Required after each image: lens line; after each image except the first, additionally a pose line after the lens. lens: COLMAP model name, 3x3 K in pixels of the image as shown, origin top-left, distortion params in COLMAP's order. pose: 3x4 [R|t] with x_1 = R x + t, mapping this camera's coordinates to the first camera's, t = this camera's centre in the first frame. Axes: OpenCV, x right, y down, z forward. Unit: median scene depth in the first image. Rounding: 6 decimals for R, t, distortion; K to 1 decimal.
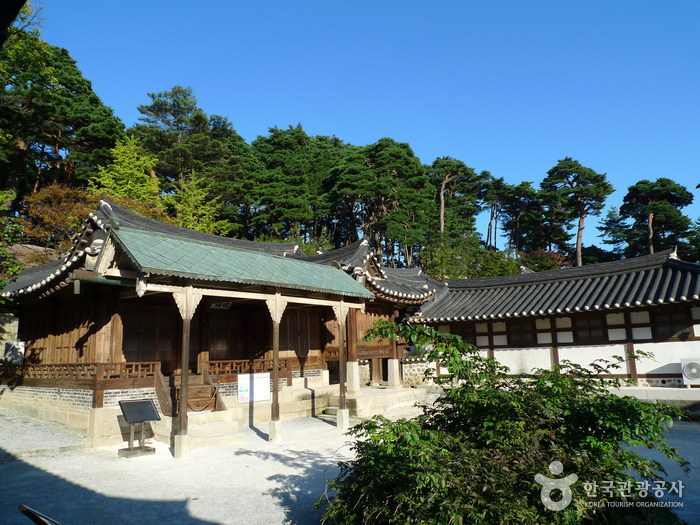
lens RADIAL K [[499.3, 0, 346.8], [0, 499.3, 256.4], [0, 0, 1]] dist [-0.028161, -0.008734]
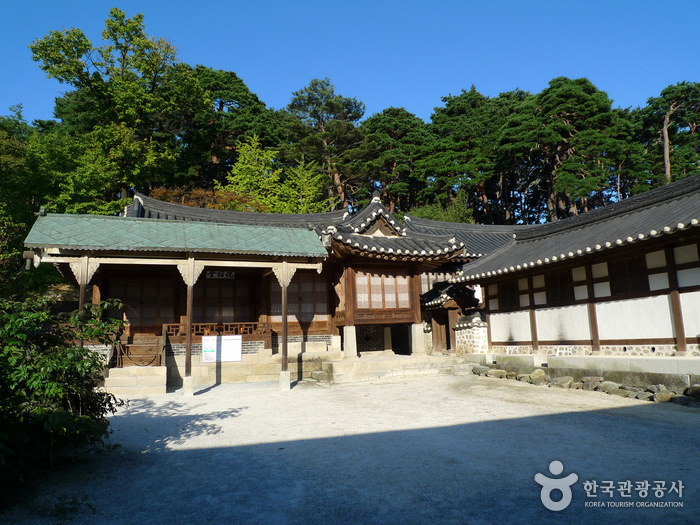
lens RADIAL K [[499.3, 0, 351.2], [0, 499.3, 249.2], [0, 0, 1]] dist [-0.028161, -0.008734]
pose [[0.867045, -0.088825, -0.490249, 0.467603], [0.102330, 0.994750, 0.000746, 0.061752], [0.487609, -0.050814, 0.871582, 0.169621]]
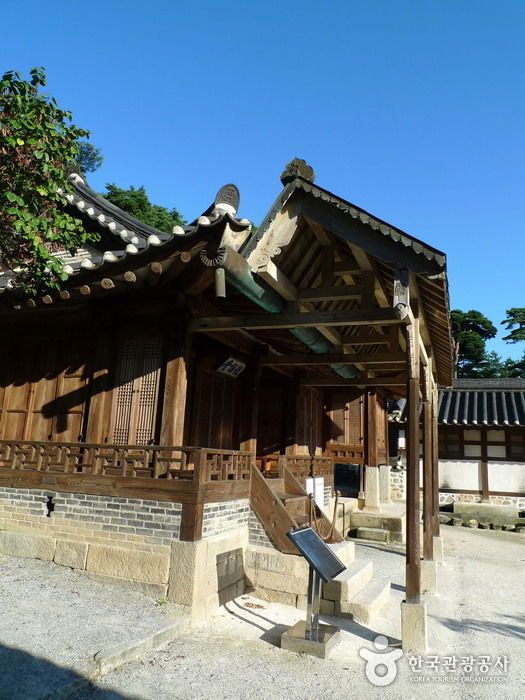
lens RADIAL K [[499.3, 0, 257.7], [0, 499.3, 345.3], [0, 0, 1]] dist [-0.028161, -0.008734]
pose [[0.950861, 0.133959, 0.279138, -0.366338], [-0.128017, 0.990985, -0.039496, 0.076769], [-0.281913, 0.001820, 0.959438, 0.309281]]
